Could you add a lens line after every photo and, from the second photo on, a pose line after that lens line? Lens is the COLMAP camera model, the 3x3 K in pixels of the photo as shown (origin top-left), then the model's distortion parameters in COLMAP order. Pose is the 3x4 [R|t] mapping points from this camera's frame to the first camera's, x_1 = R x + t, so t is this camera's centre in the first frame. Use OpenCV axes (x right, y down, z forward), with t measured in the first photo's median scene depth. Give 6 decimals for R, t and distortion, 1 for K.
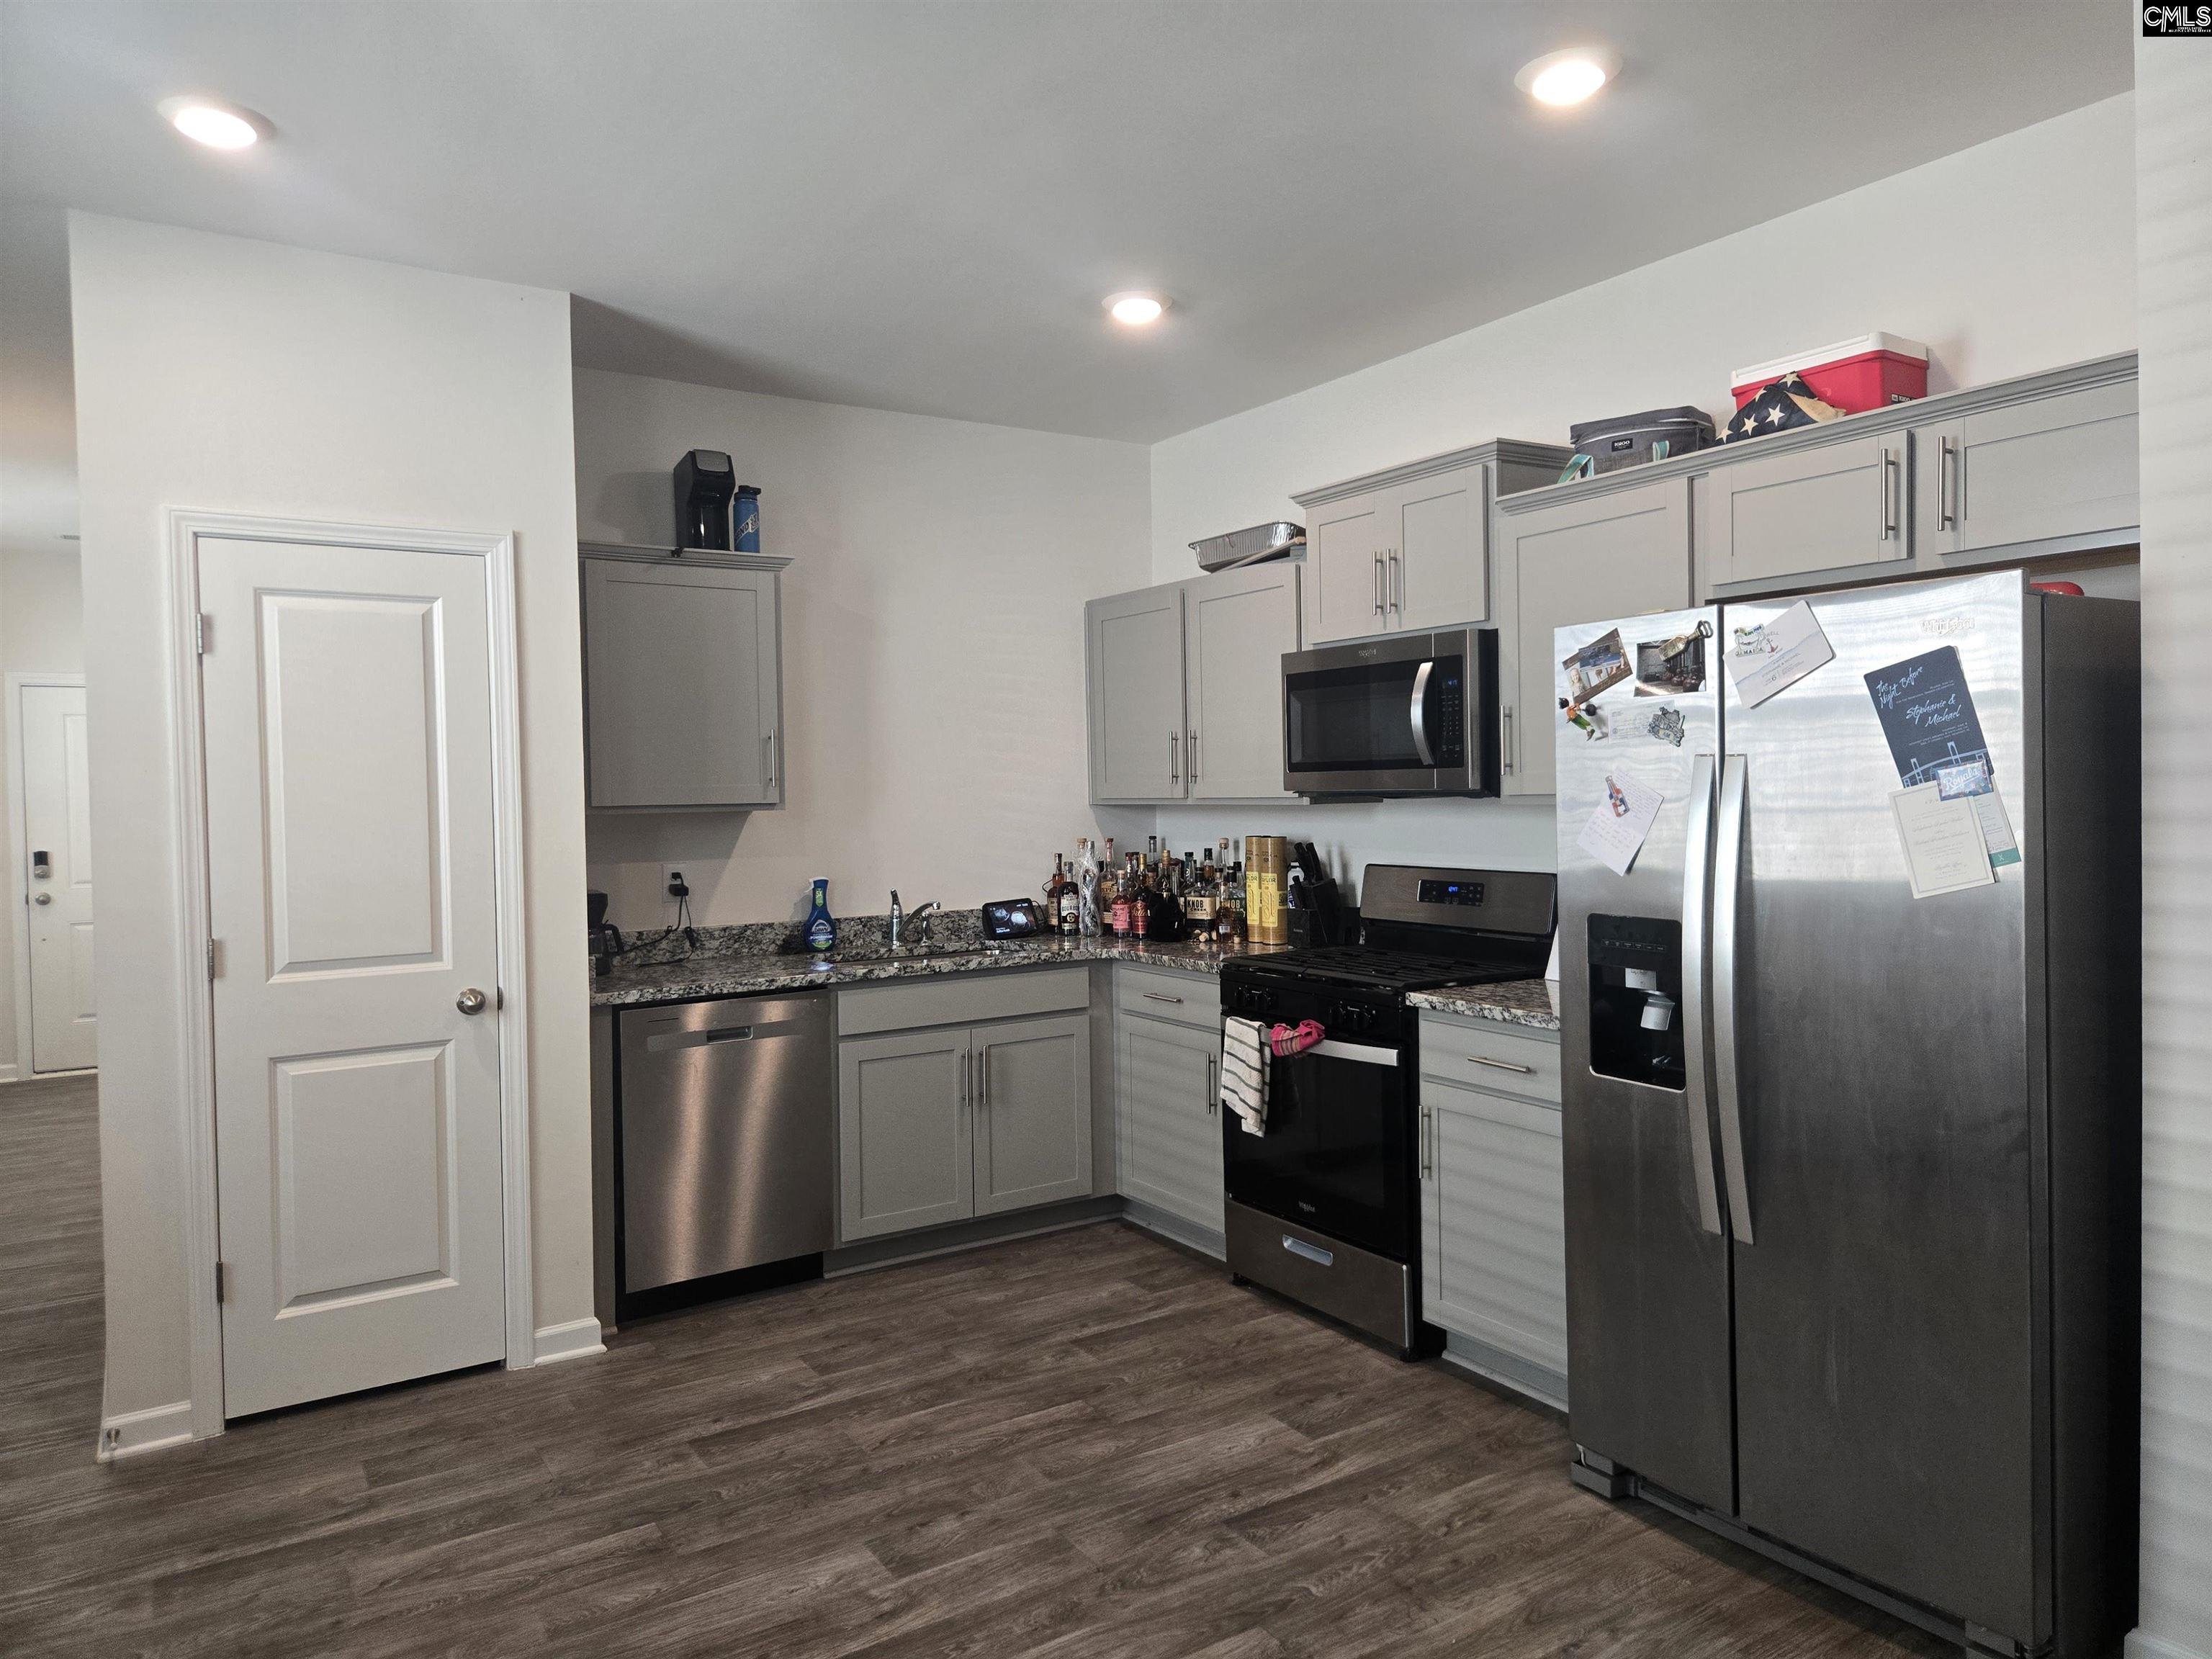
lens RADIAL K [[1467.0, 0, 1106.0], [0, 1467.0, 829.5], [0, 0, 1]] dist [-0.001469, -0.001900]
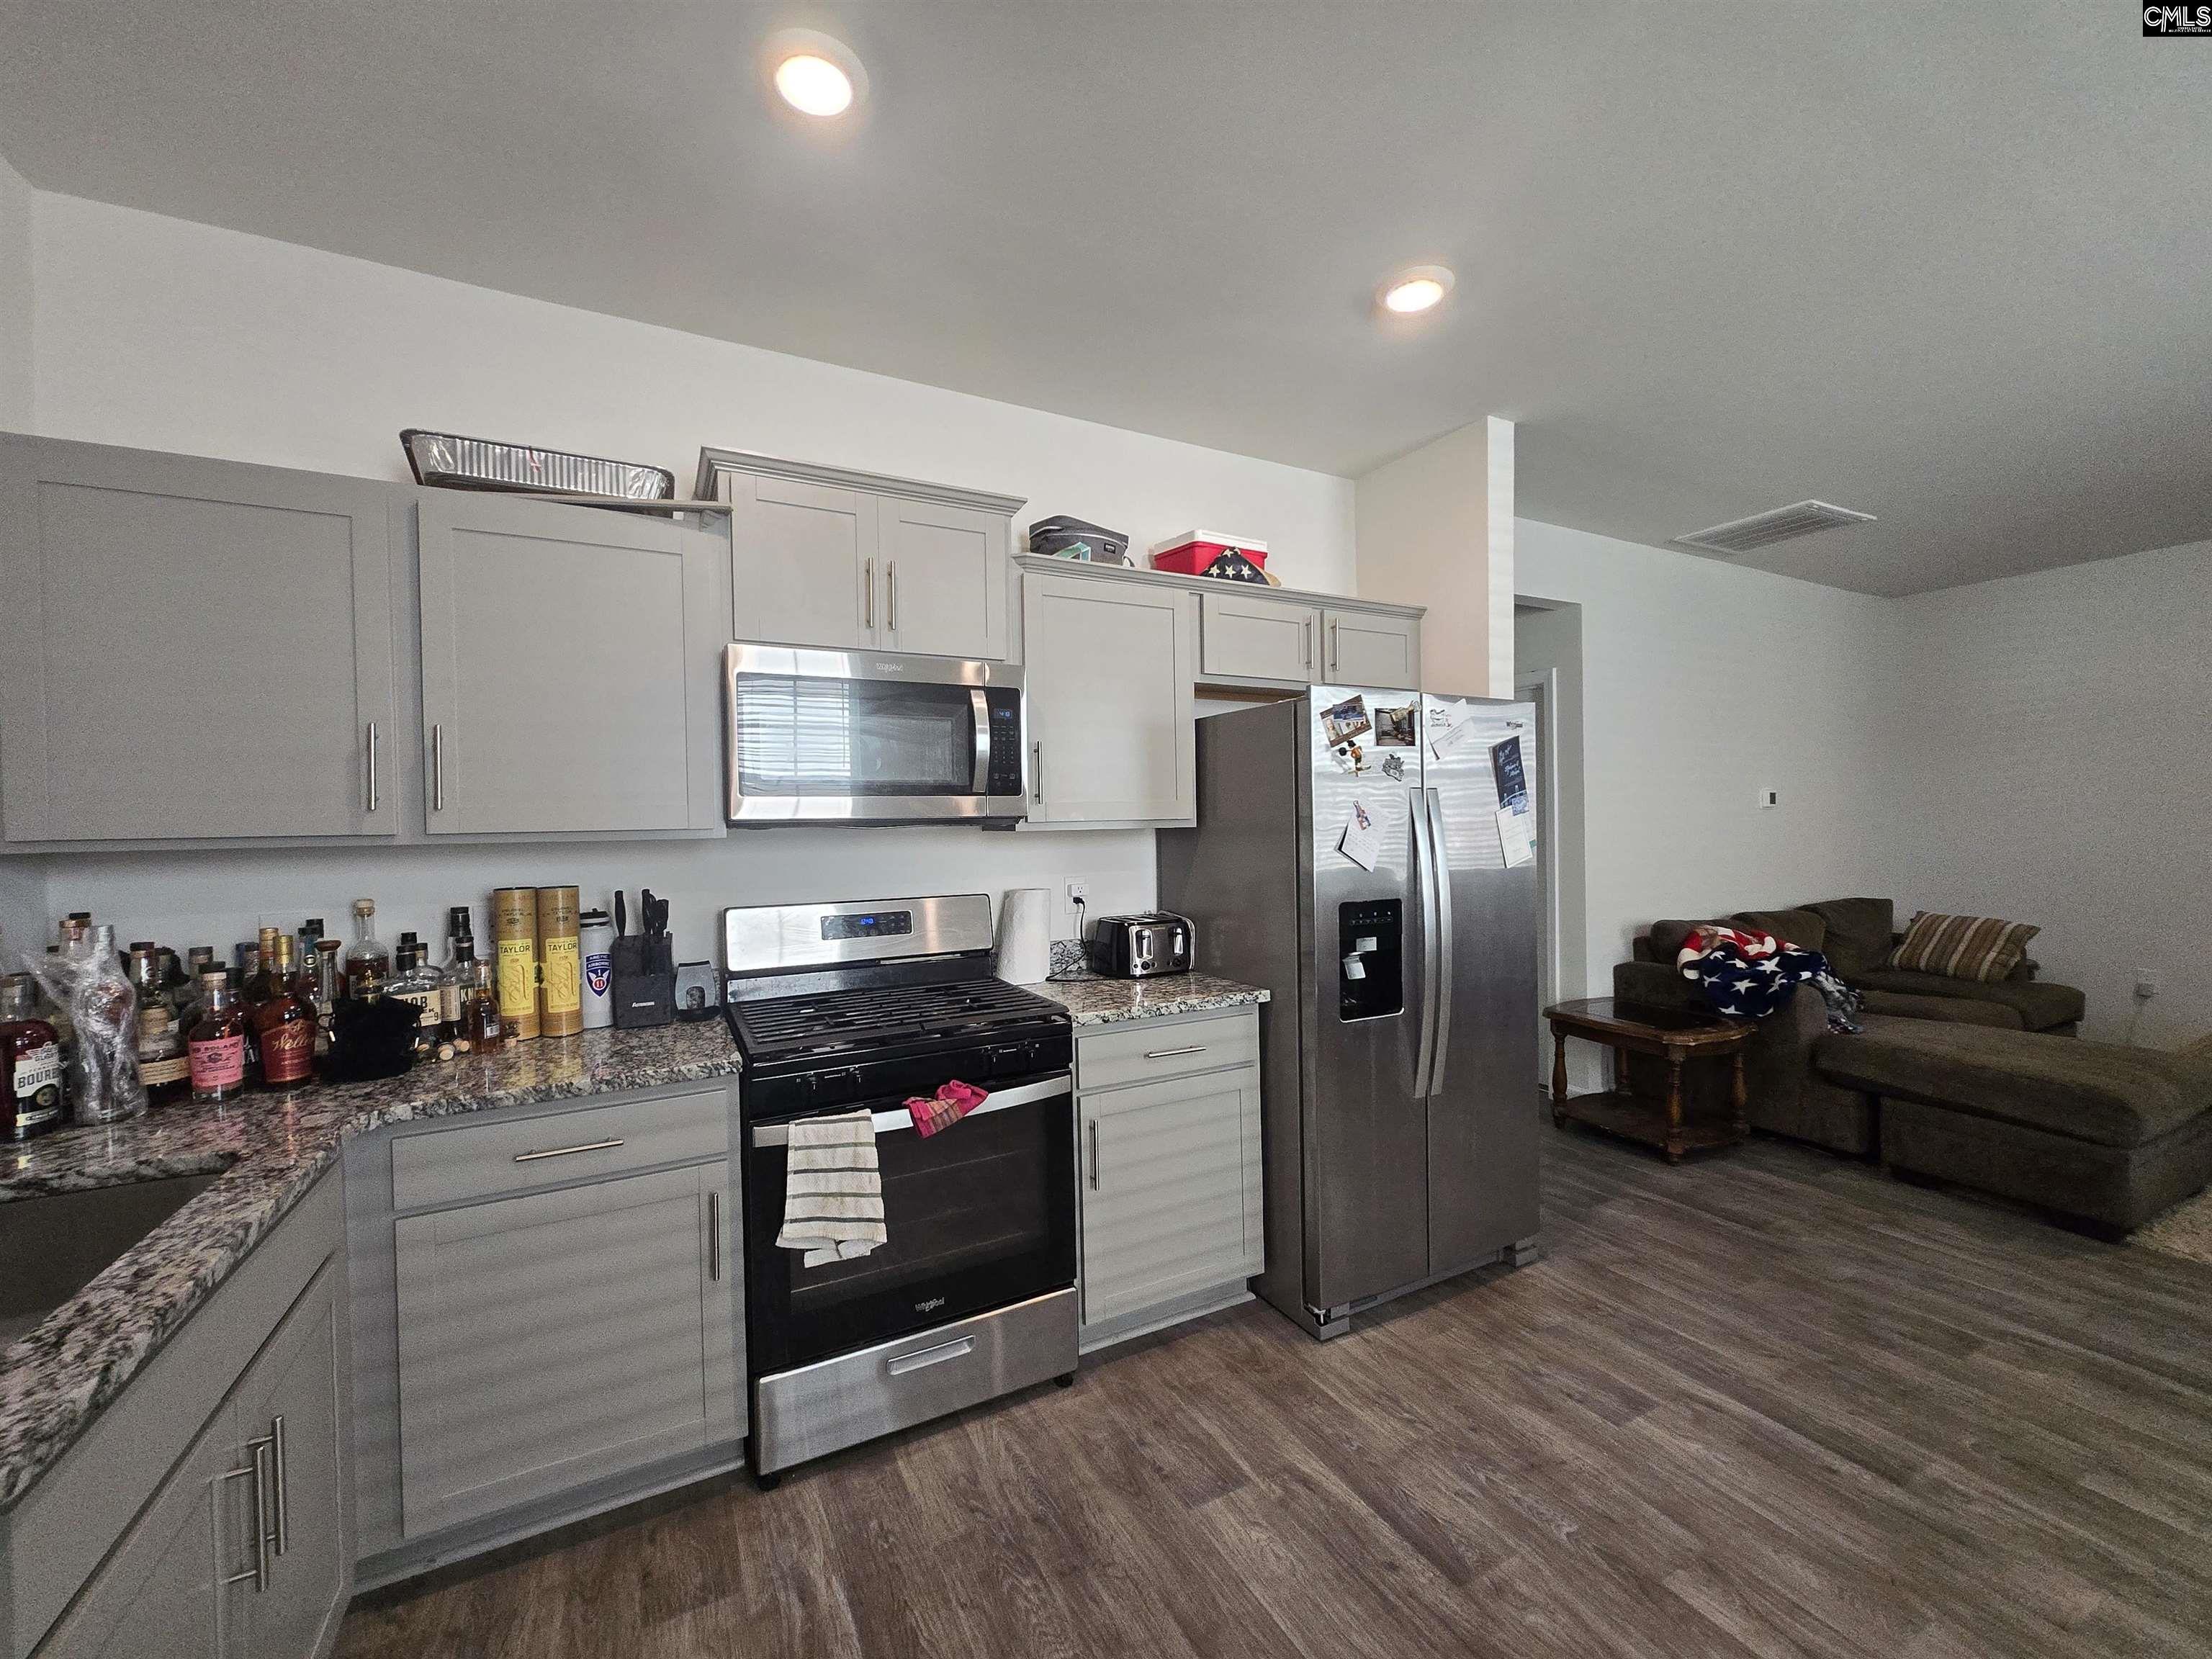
lens RADIAL K [[865.0, 0, 1093.2], [0, 865.0, 846.4], [0, 0, 1]] dist [0.001725, -0.000126]
pose [[0.090675, -0.008514, 0.995844, -0.475444], [0.046531, 0.998908, 0.004304, -0.008426], [-0.994793, 0.045947, 0.090972, 1.140127]]
